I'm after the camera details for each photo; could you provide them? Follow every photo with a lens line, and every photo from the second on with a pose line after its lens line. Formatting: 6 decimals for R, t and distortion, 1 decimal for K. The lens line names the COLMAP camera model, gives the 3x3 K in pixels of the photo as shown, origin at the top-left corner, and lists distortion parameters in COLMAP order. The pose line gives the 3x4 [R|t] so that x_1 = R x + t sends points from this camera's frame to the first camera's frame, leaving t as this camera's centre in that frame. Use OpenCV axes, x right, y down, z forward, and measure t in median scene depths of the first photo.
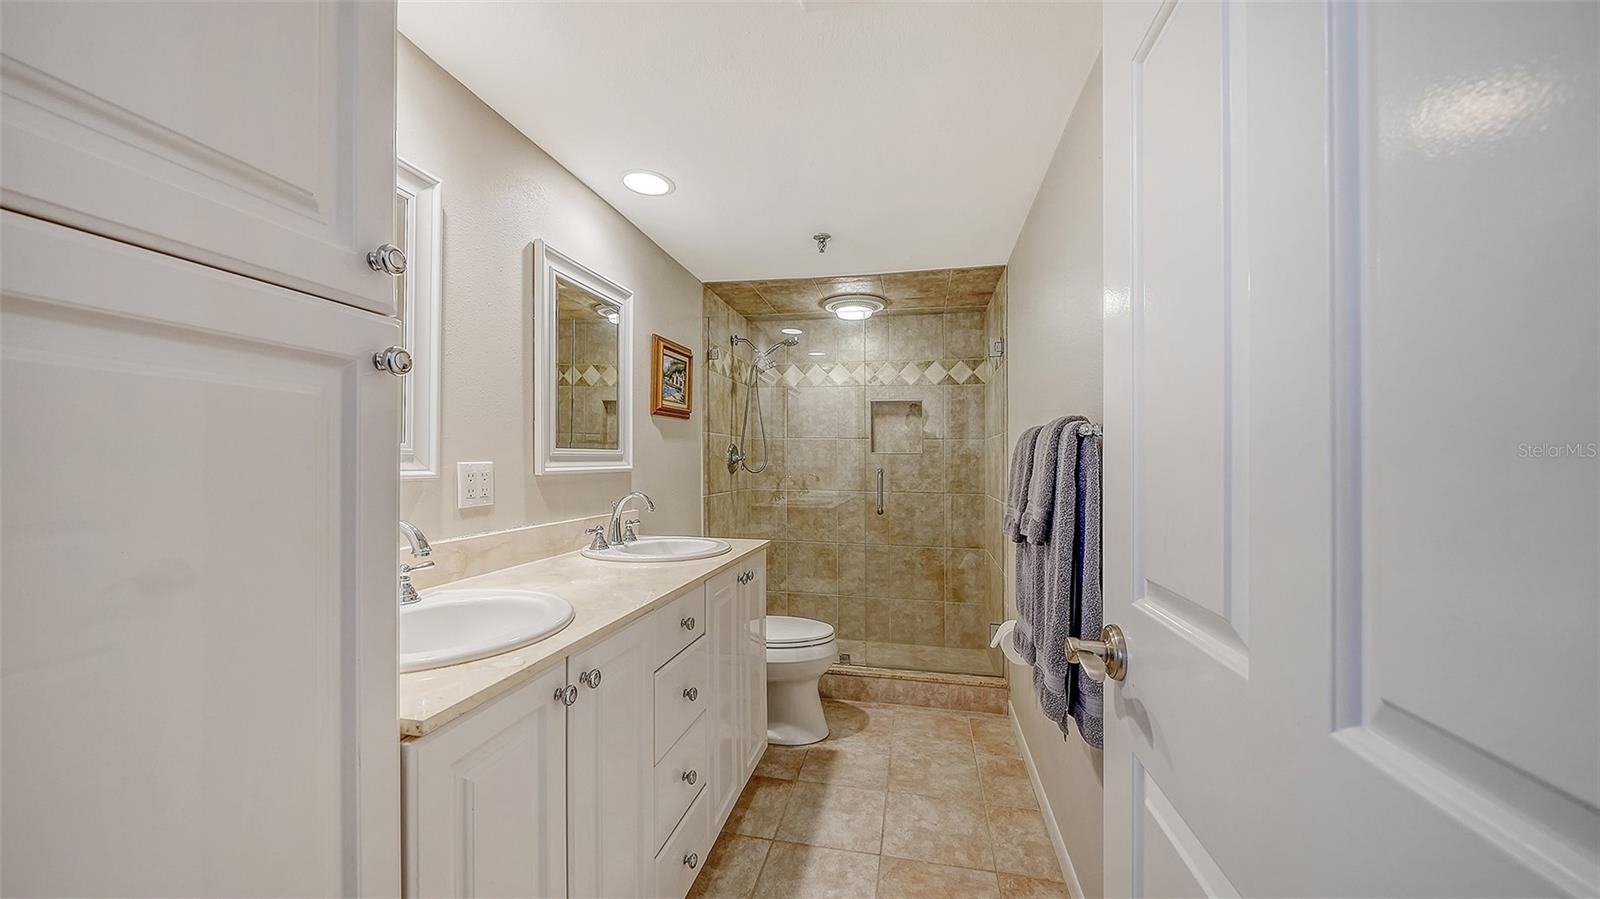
lens RADIAL K [[565.3, 0, 800.0], [0, 565.3, 455.5], [0, 0, 1]] dist [0.001483, -0.000101]
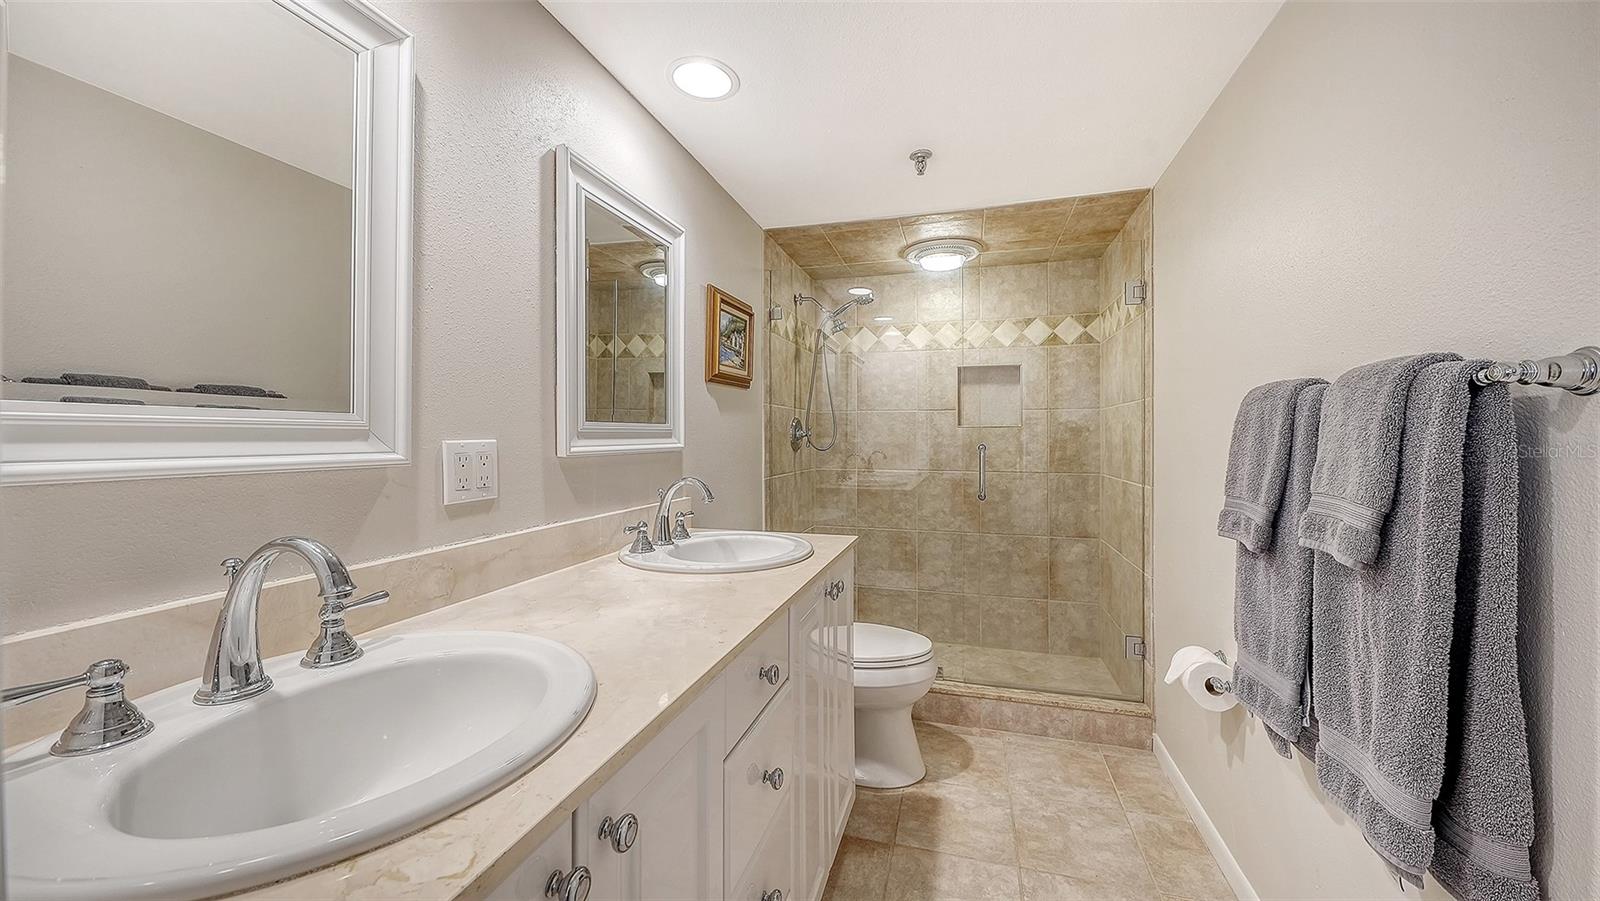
lens RADIAL K [[569.2, 0, 846.0], [0, 569.2, 418.1], [0, 0, 1]] dist [0.000887, -0.000021]
pose [[0.999955, -0.008585, -0.003942, -0.053979], [0.008485, 0.999656, -0.024826, 0.003282], [0.004154, 0.024792, 0.999684, 0.164557]]
